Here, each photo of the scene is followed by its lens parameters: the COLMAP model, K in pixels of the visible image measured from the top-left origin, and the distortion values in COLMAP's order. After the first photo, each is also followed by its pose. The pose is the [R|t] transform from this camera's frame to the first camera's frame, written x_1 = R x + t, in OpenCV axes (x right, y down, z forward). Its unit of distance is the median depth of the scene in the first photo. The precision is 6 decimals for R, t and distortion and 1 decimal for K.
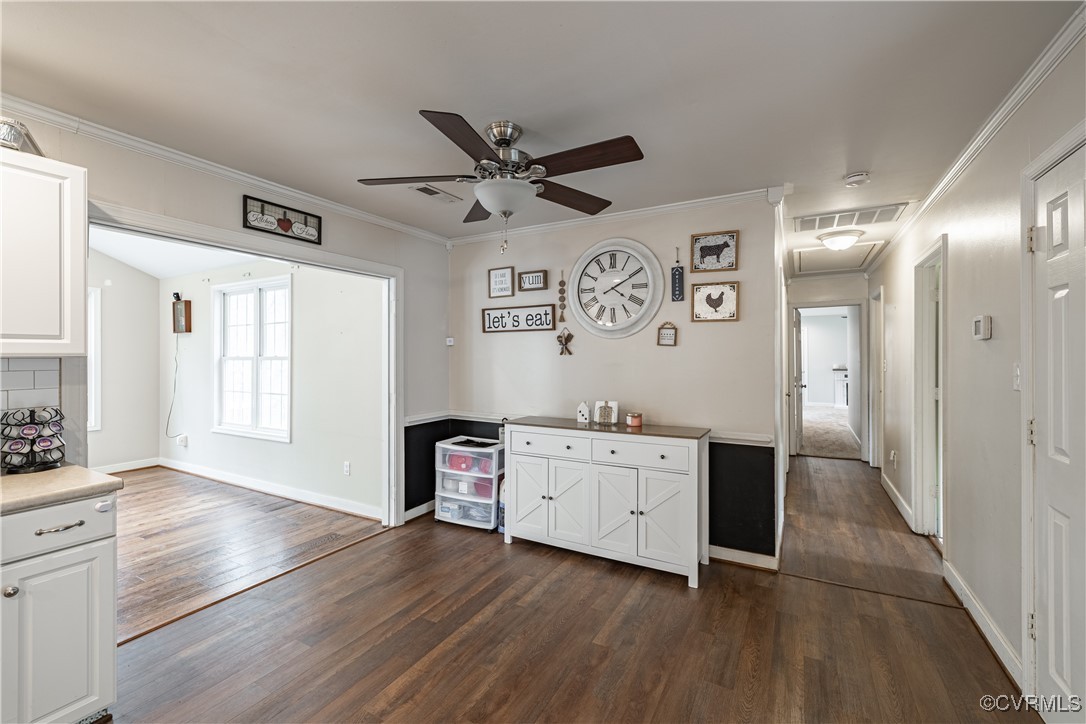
lens RADIAL K [[453.5, 0, 545.0], [0, 453.5, 355.8], [0, 0, 1]] dist [0.001393, 0.000484]
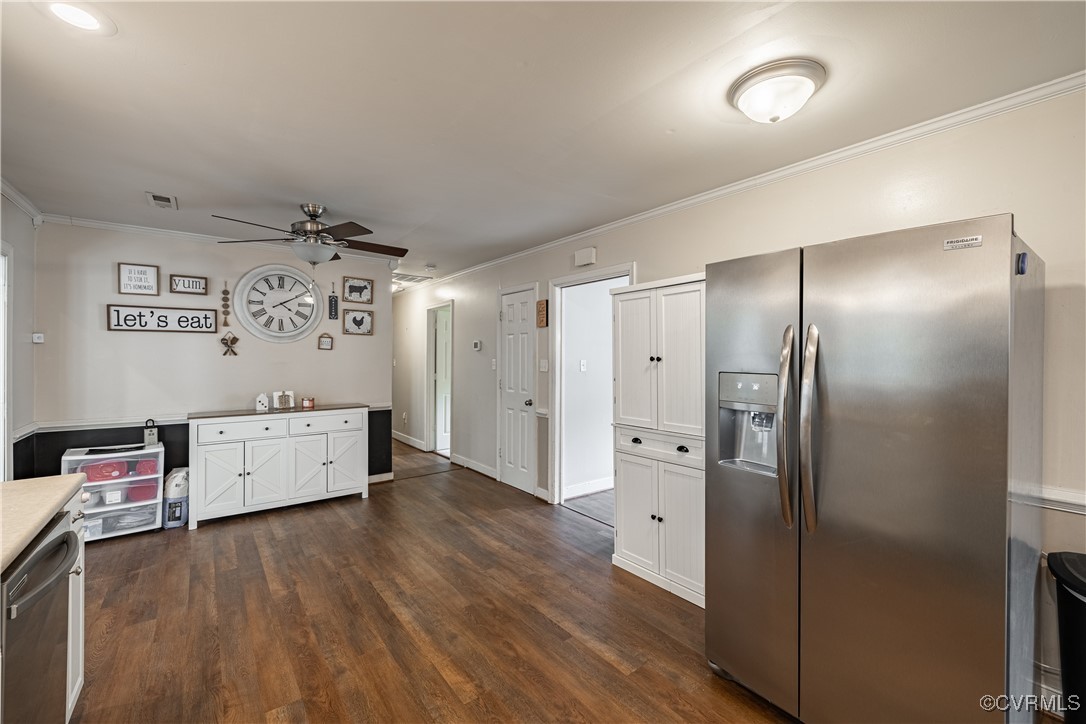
lens RADIAL K [[453.5, 0, 545.0], [0, 453.5, 355.8], [0, 0, 1]] dist [0.001393, 0.000484]
pose [[0.398252, 0.004717, 0.917264, -0.736909], [-0.002616, 0.999989, -0.004006, 0.001571], [-0.917272, -0.000804, 0.398259, -0.198531]]
